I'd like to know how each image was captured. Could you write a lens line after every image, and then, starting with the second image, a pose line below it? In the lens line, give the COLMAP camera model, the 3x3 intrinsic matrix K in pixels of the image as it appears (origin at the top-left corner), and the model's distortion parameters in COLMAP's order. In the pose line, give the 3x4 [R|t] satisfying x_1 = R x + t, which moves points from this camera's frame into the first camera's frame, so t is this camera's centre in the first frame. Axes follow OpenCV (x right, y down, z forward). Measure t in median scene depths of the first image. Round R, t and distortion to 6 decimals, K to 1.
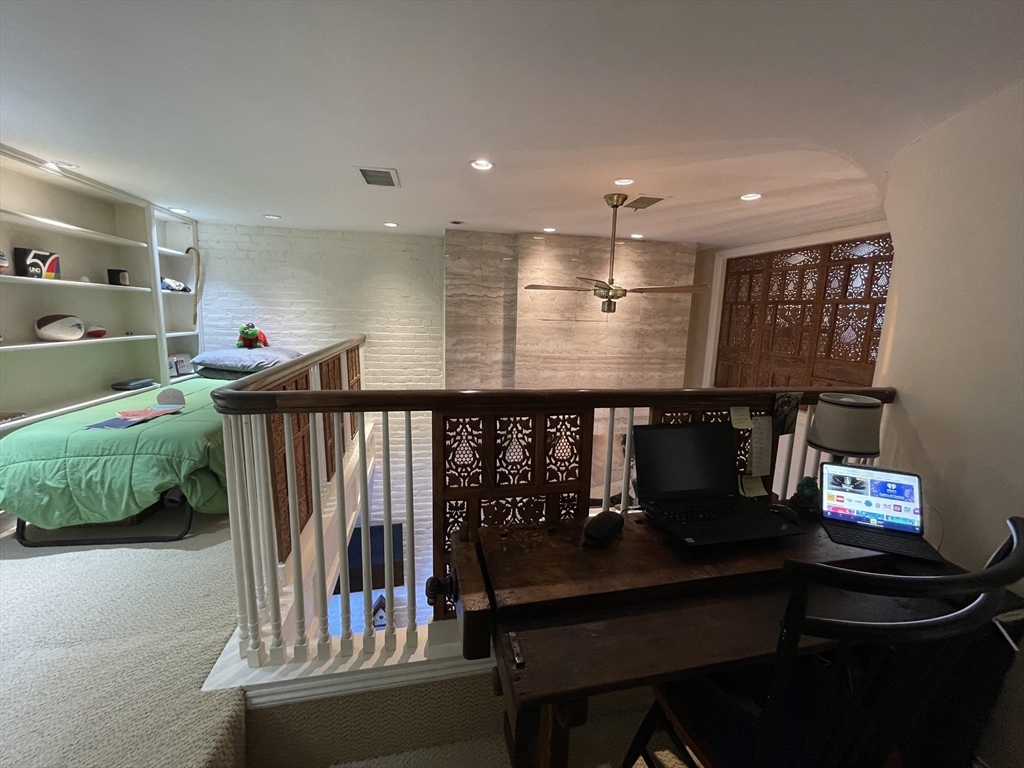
lens RADIAL K [[415.0, 0, 512.3], [0, 415.0, 383.1], [0, 0, 1]] dist [-0.002106, -0.000700]
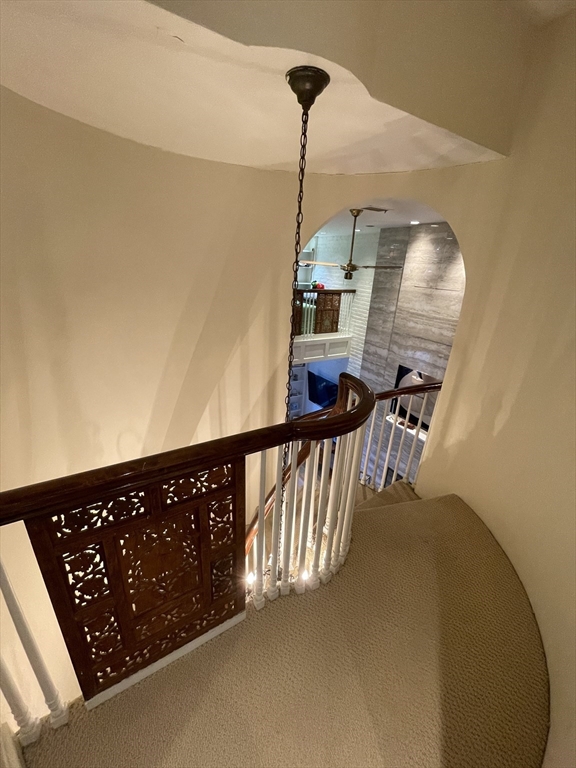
lens RADIAL K [[311.3, 0, 288.0], [0, 311.3, 384.0], [0, 0, 1]] dist [-0.002106, -0.000700]
pose [[0.331889, 0.331686, -0.883082, 1.021691], [-0.195700, 0.939987, 0.279510, -0.048812], [0.922795, 0.080053, 0.376882, 0.202092]]
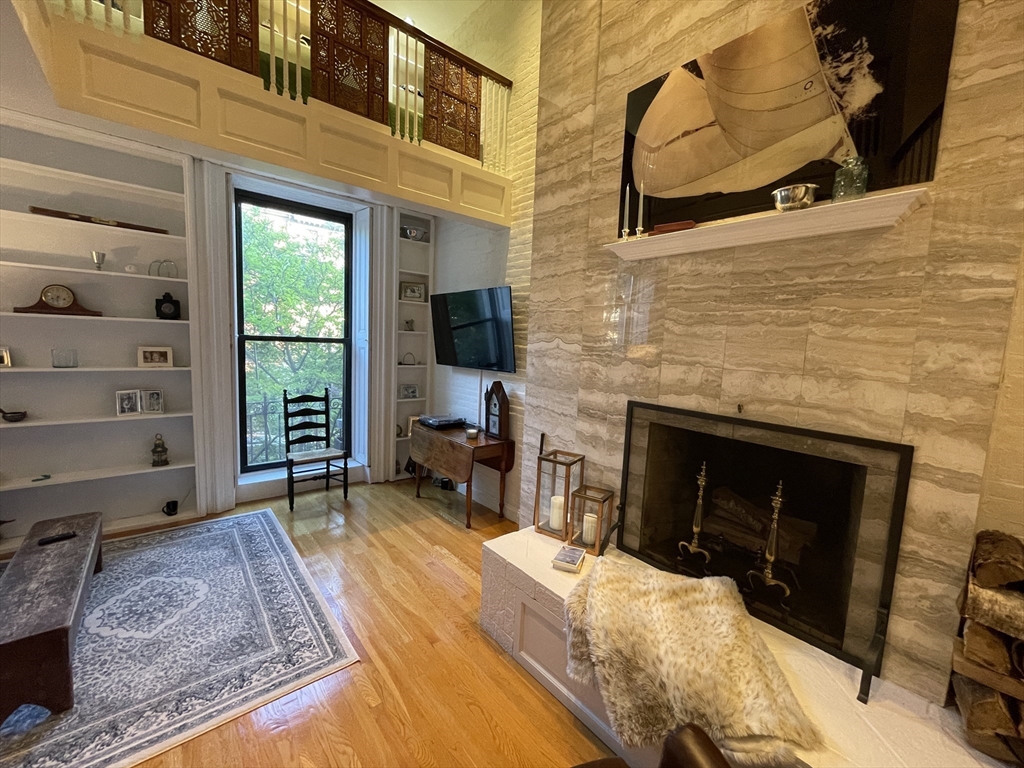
lens RADIAL K [[415.0, 0, 512.3], [0, 415.0, 383.1], [0, 0, 1]] dist [-0.002106, -0.000700]
pose [[0.473444, 0.083276, -0.876879, 0.553704], [-0.170142, 0.985418, 0.001722, 0.584089], [0.864236, 0.148378, 0.480709, 0.680635]]
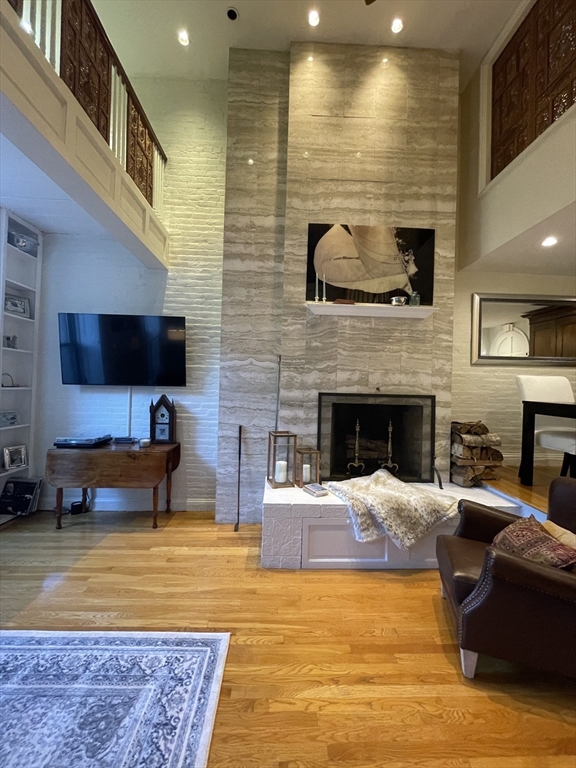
lens RADIAL K [[311.3, 0, 288.0], [0, 311.3, 384.0], [0, 0, 1]] dist [-0.002106, -0.000700]
pose [[0.985757, -0.003491, -0.168141, 0.147171], [-0.026153, 0.984440, -0.173765, 0.704813], [0.166131, 0.175687, 0.970327, 0.316651]]
